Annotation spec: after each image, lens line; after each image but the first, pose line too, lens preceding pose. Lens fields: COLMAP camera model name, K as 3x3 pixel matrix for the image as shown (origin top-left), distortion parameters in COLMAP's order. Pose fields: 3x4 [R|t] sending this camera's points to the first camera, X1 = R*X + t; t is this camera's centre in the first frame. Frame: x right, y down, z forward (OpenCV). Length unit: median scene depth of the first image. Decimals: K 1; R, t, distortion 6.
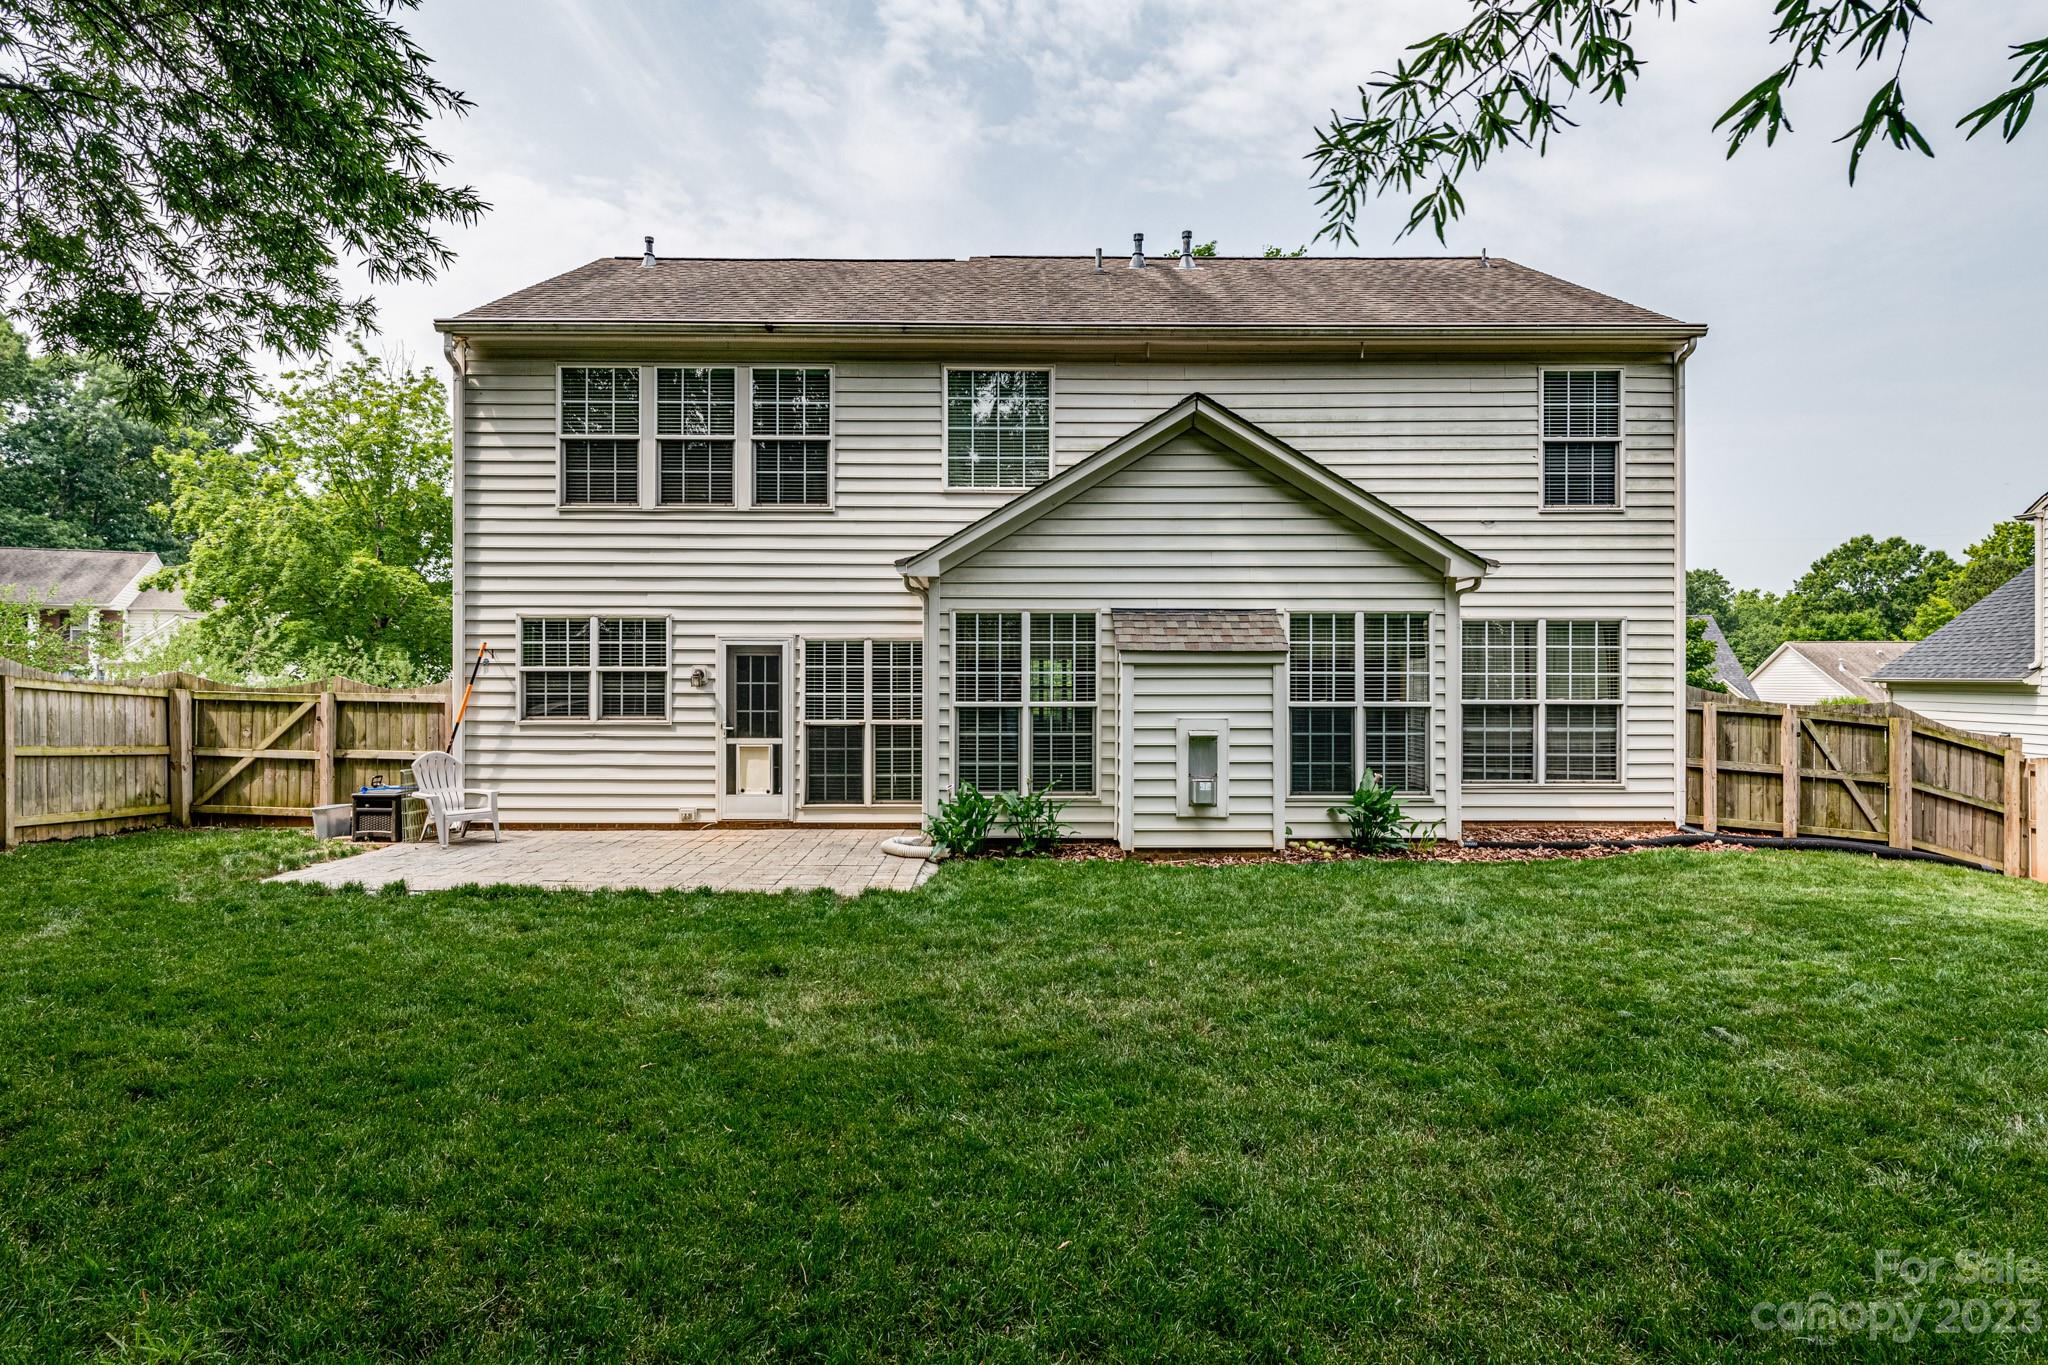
lens RADIAL K [[1035.4, 0, 1024.0], [0, 1035.4, 682.5], [0, 0, 1]] dist [0.006359, -0.000617]
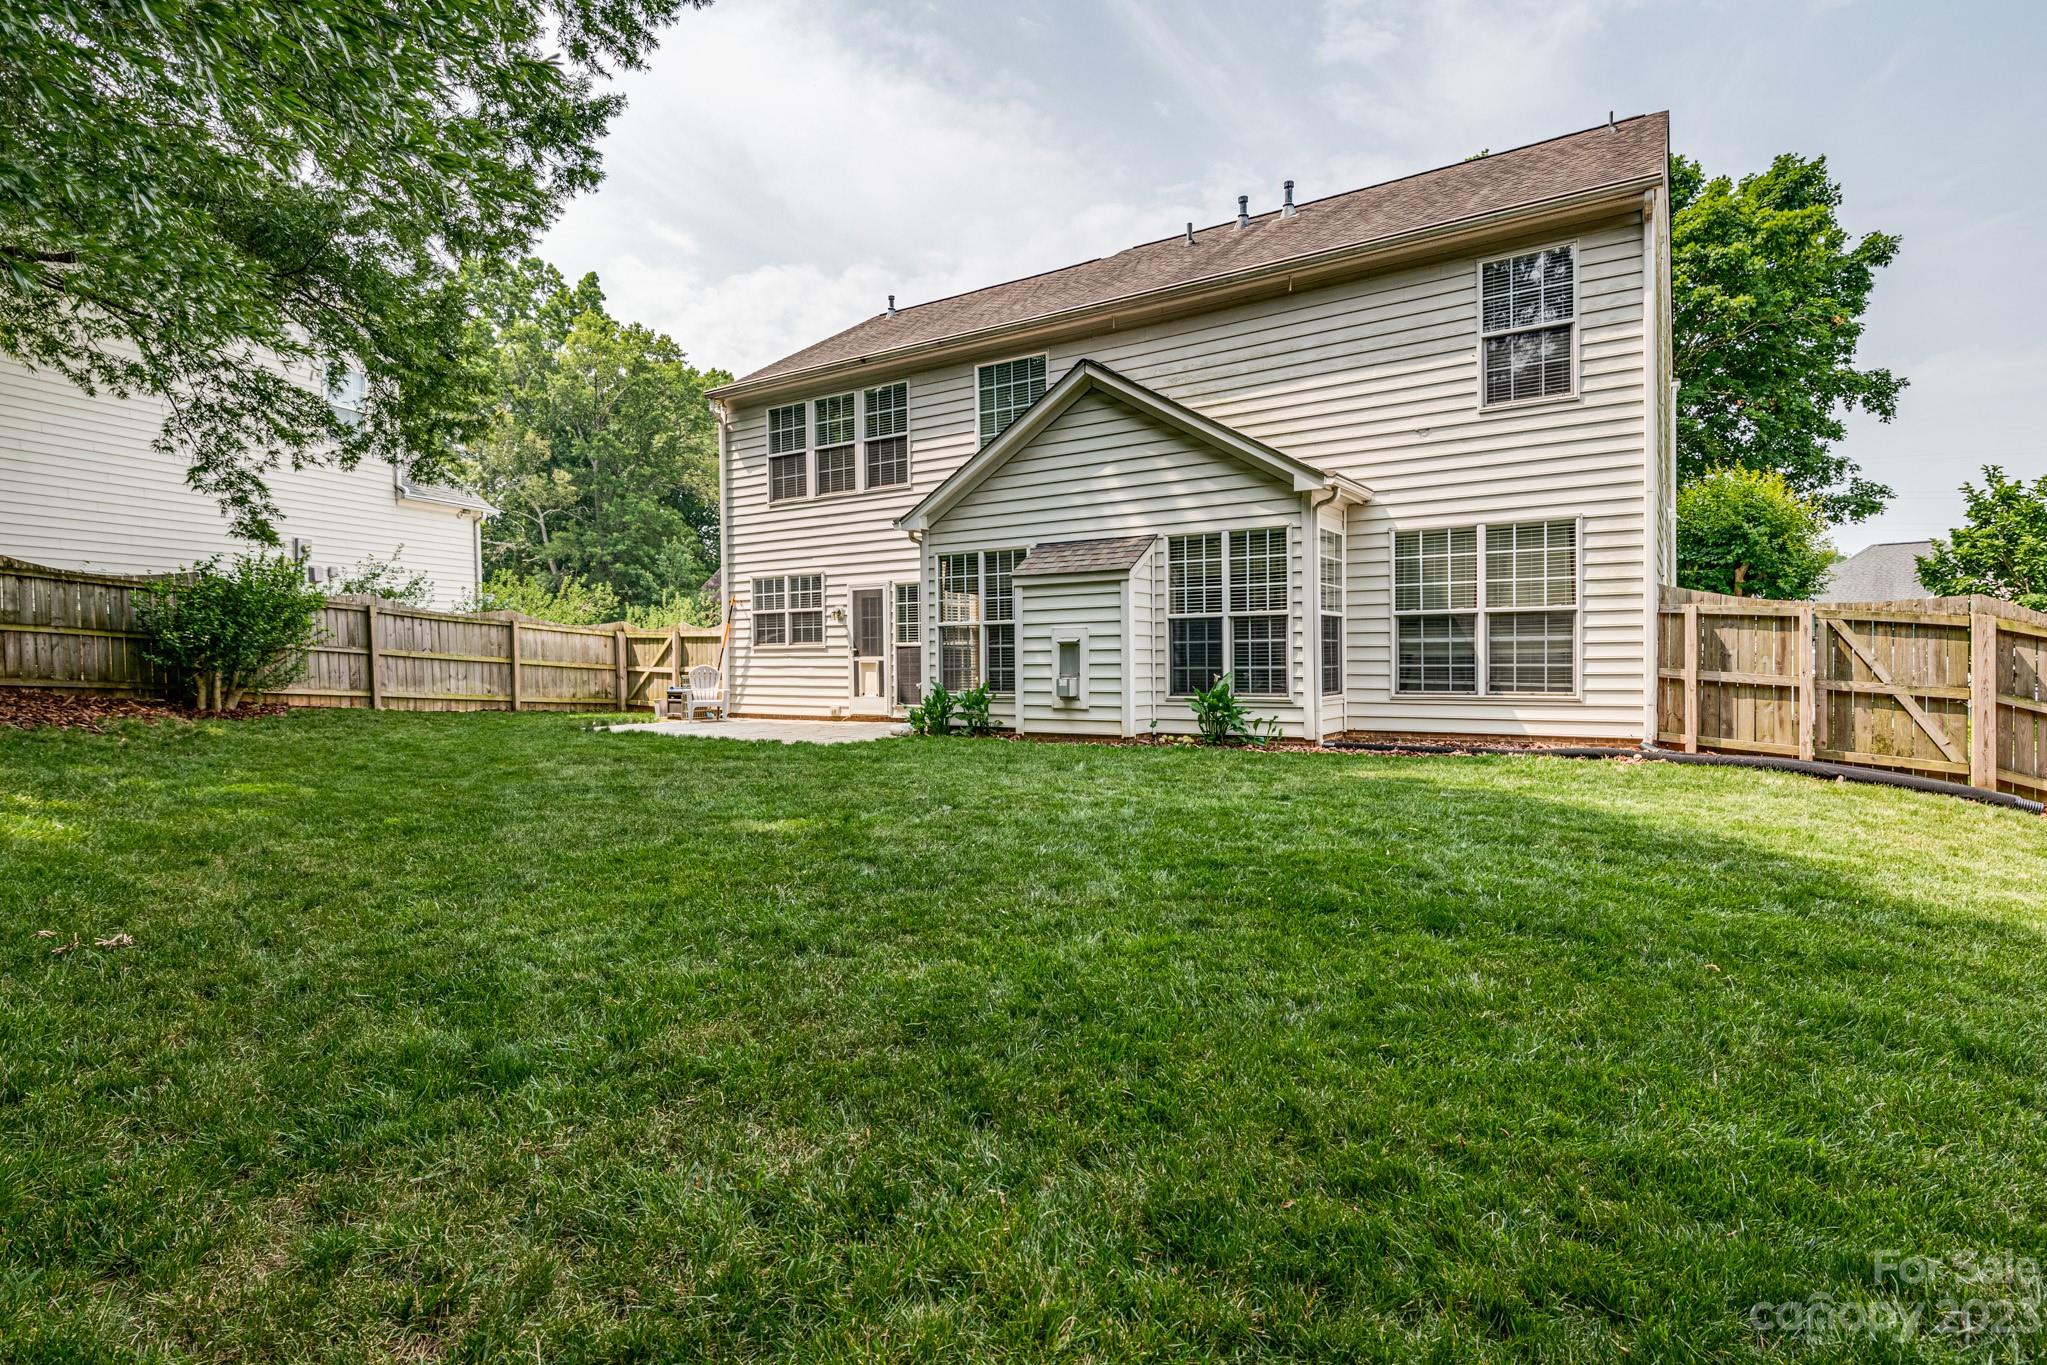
lens RADIAL K [[1099.2, 0, 1023.5], [0, 1099.2, 682.5], [0, 0, 1]] dist [-0.000129, 0.000233]
pose [[0.811230, 0.001351, -0.584726, 0.773397], [0.008347, 0.999869, 0.013891, 0.069992], [0.584668, -0.016149, 0.811112, -0.077394]]
